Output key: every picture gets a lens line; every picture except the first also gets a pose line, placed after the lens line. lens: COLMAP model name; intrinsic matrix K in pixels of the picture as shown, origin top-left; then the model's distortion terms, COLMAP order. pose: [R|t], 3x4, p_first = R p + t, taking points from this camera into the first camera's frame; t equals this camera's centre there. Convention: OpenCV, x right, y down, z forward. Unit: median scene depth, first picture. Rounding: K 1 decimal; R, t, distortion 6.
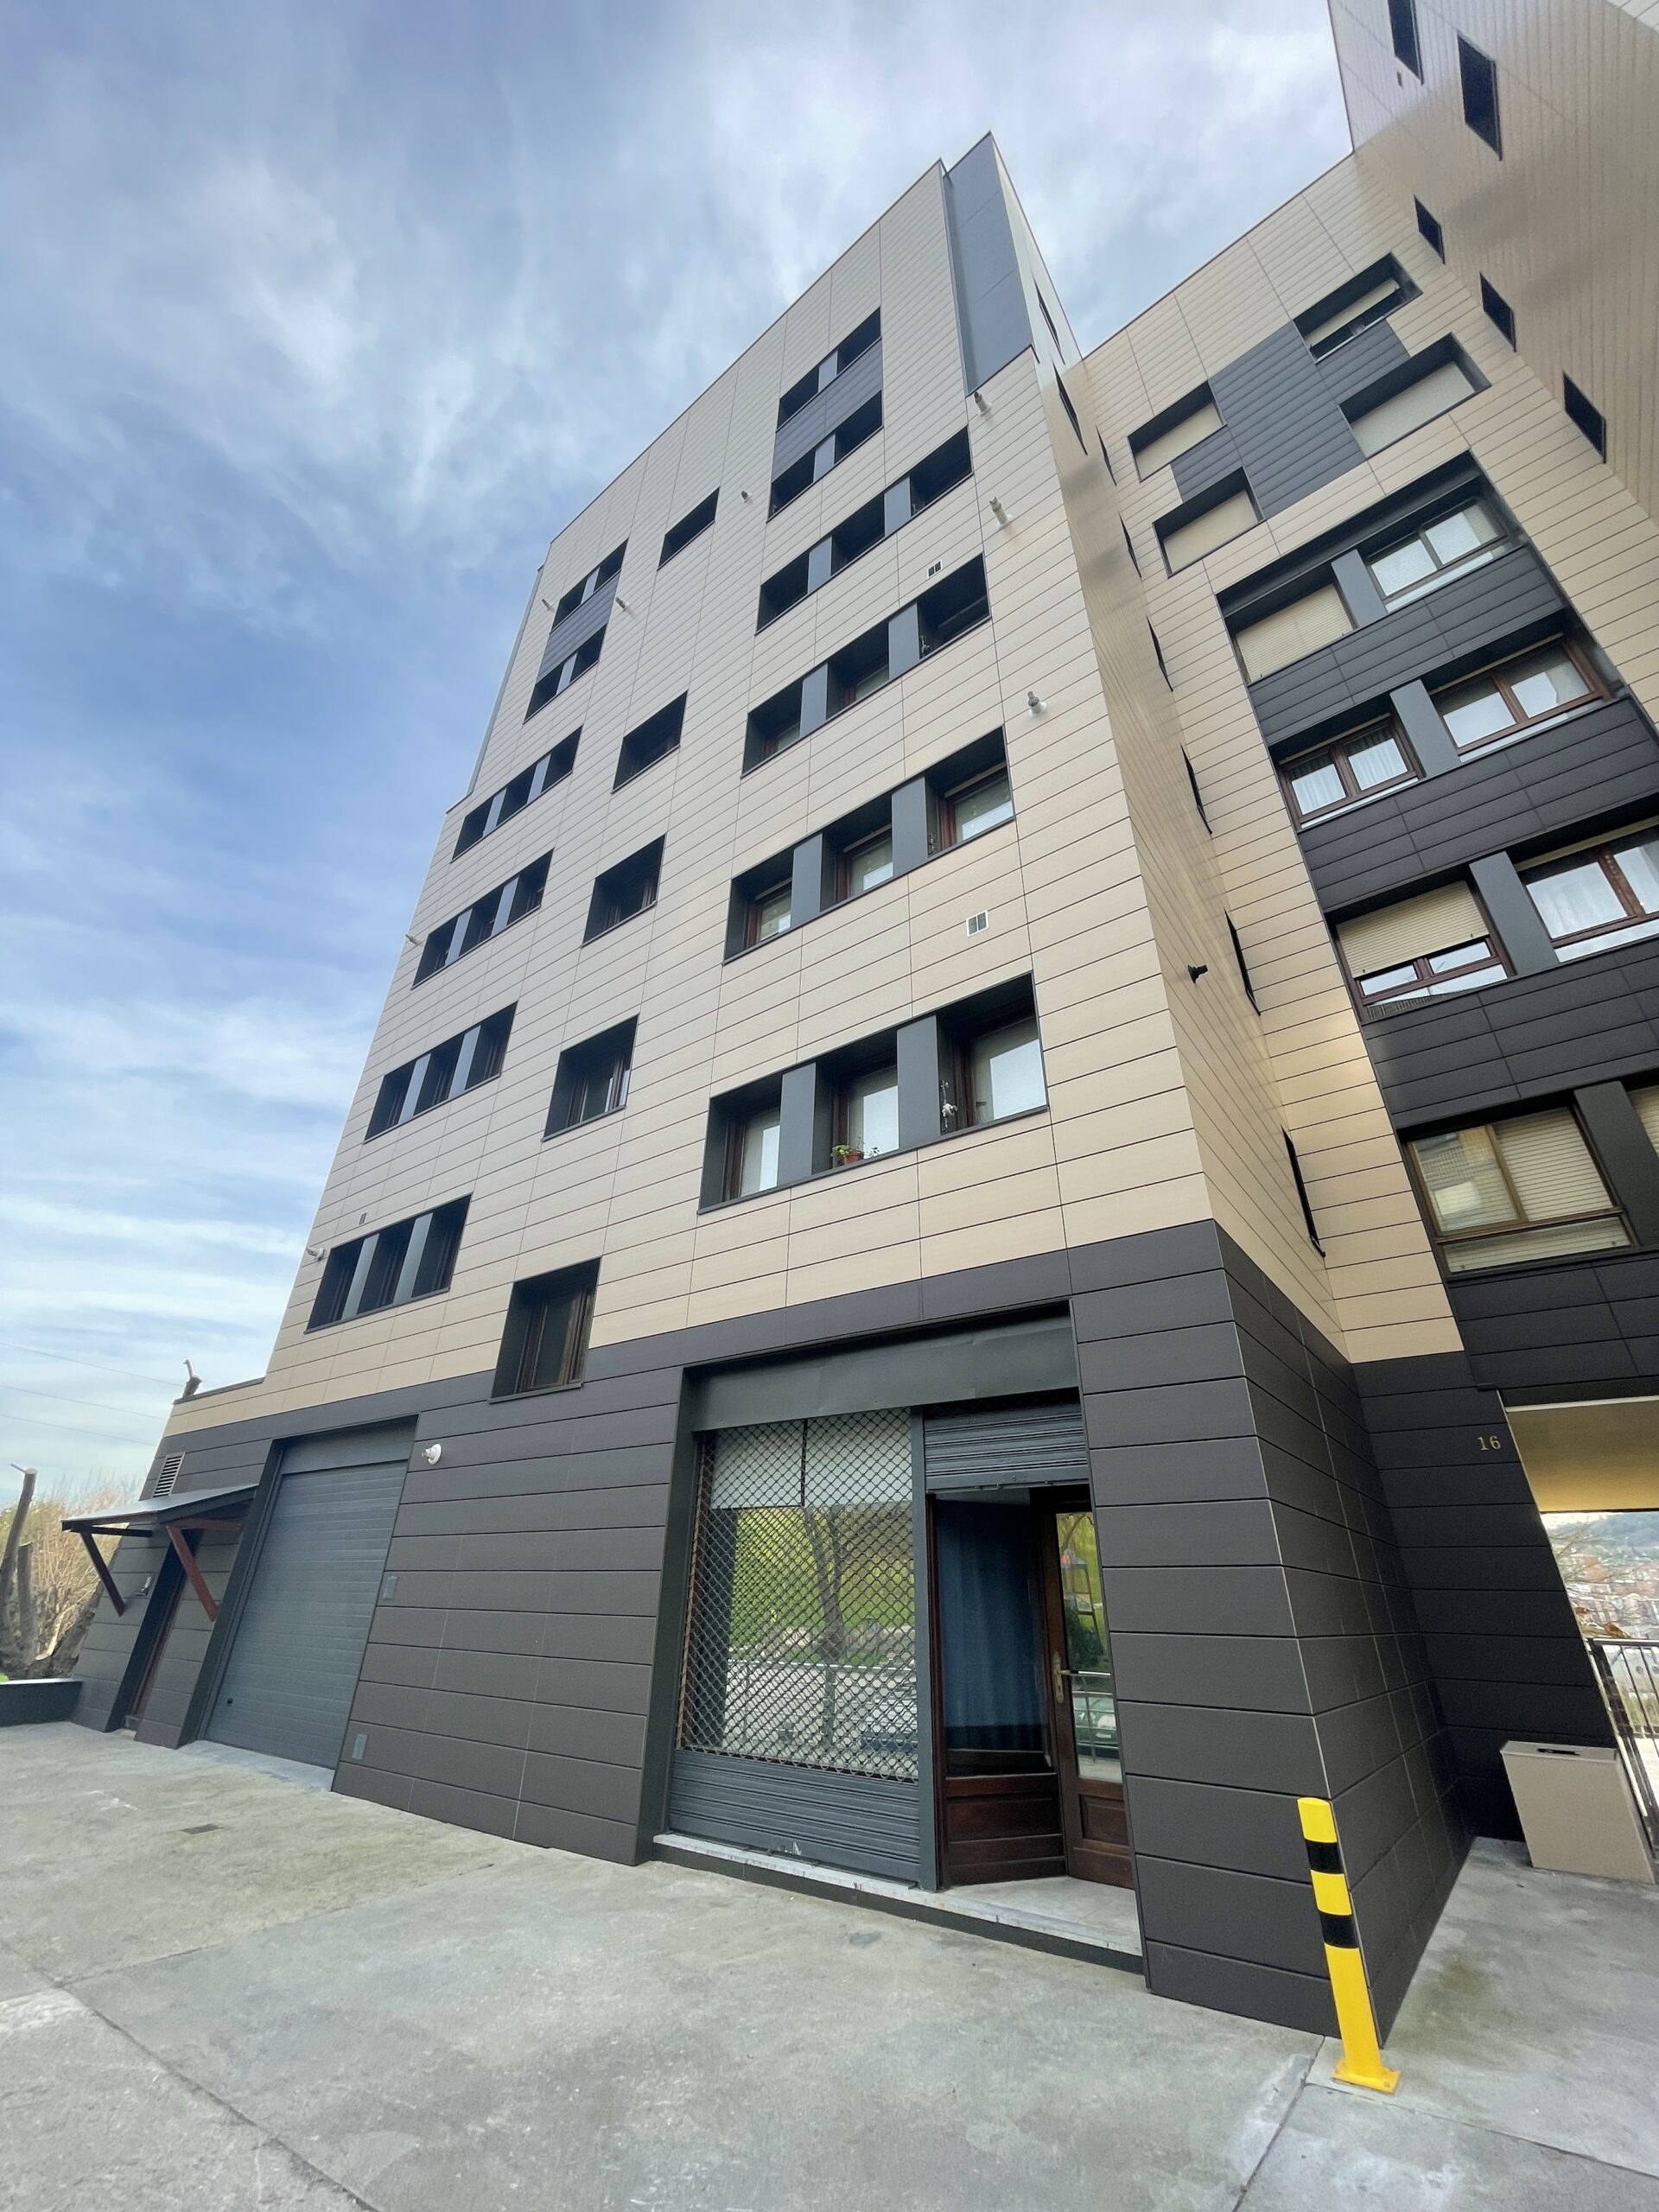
lens RADIAL K [[884.5, 0, 842.2], [0, 884.5, 1086.8], [0, 0, 1]] dist [-0.000655, -0.000002]
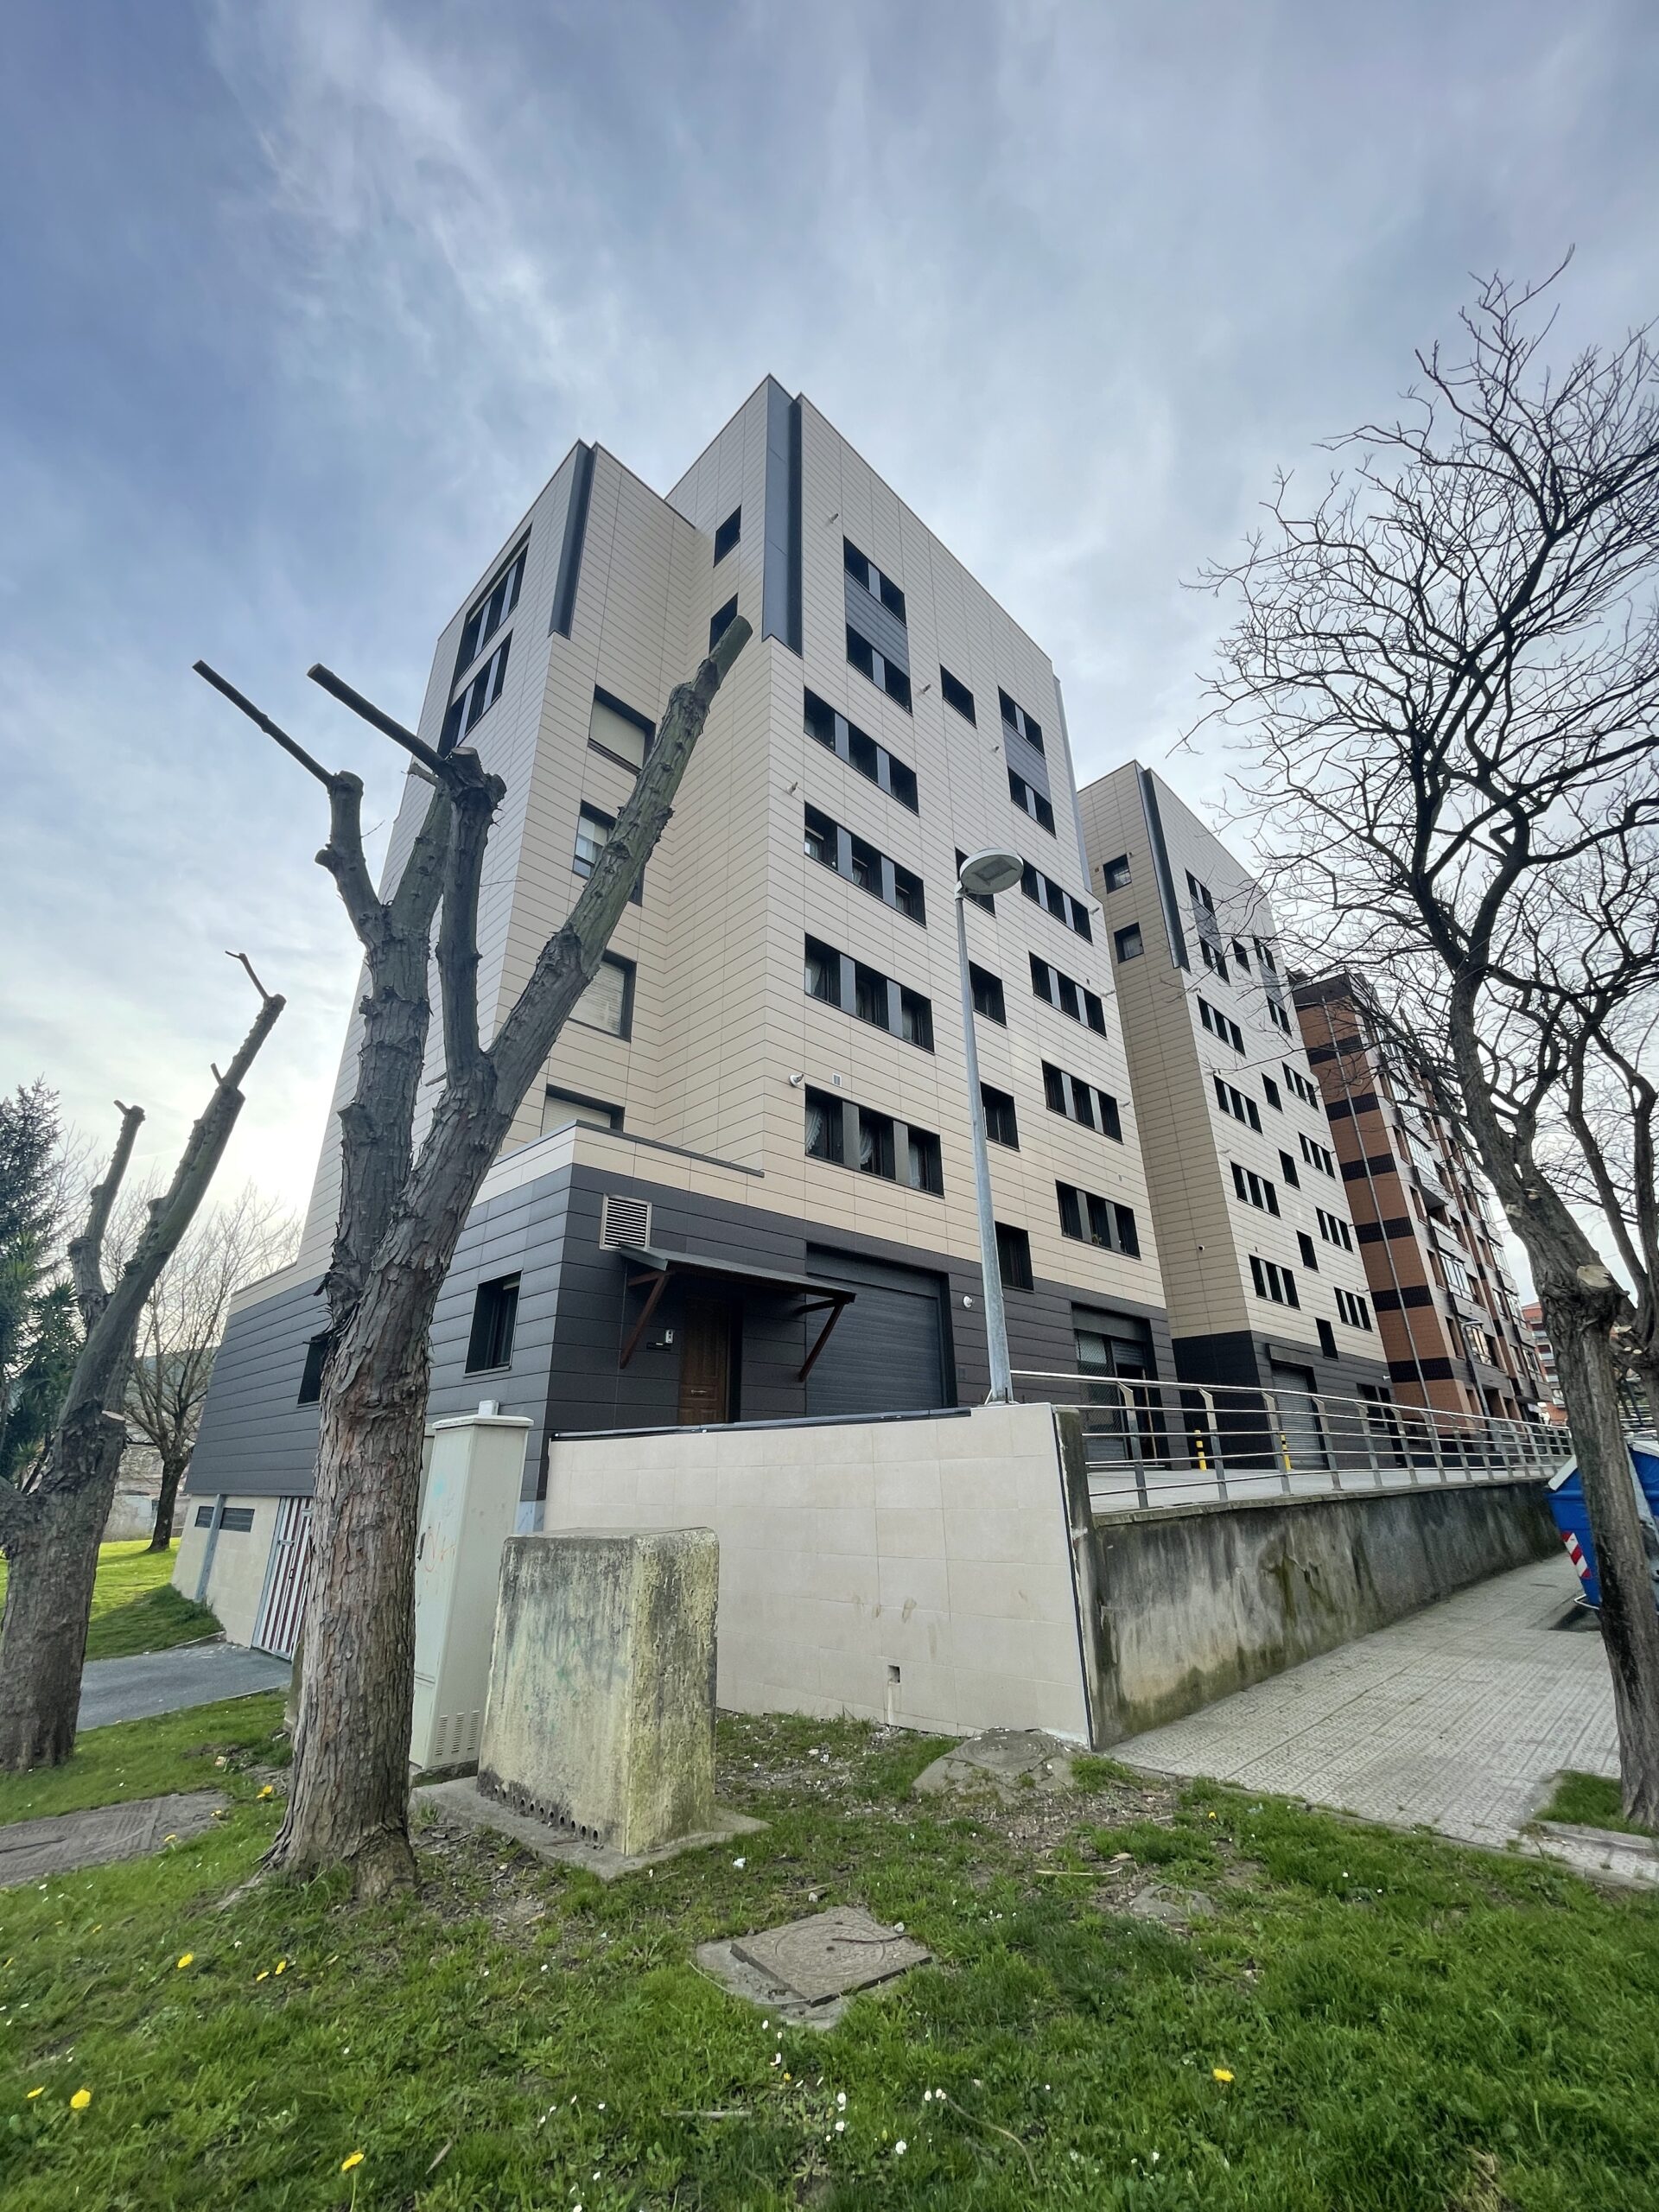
lens RADIAL K [[876.9, 0, 829.5], [0, 876.9, 1106.0], [0, 0, 1]] dist [-0.024113, -0.000128]
pose [[0.143954, 0.368001, 0.918615, -2.272467], [-0.482658, 0.836492, -0.259466, 0.689151], [-0.863897, -0.406025, 0.298035, 0.911764]]
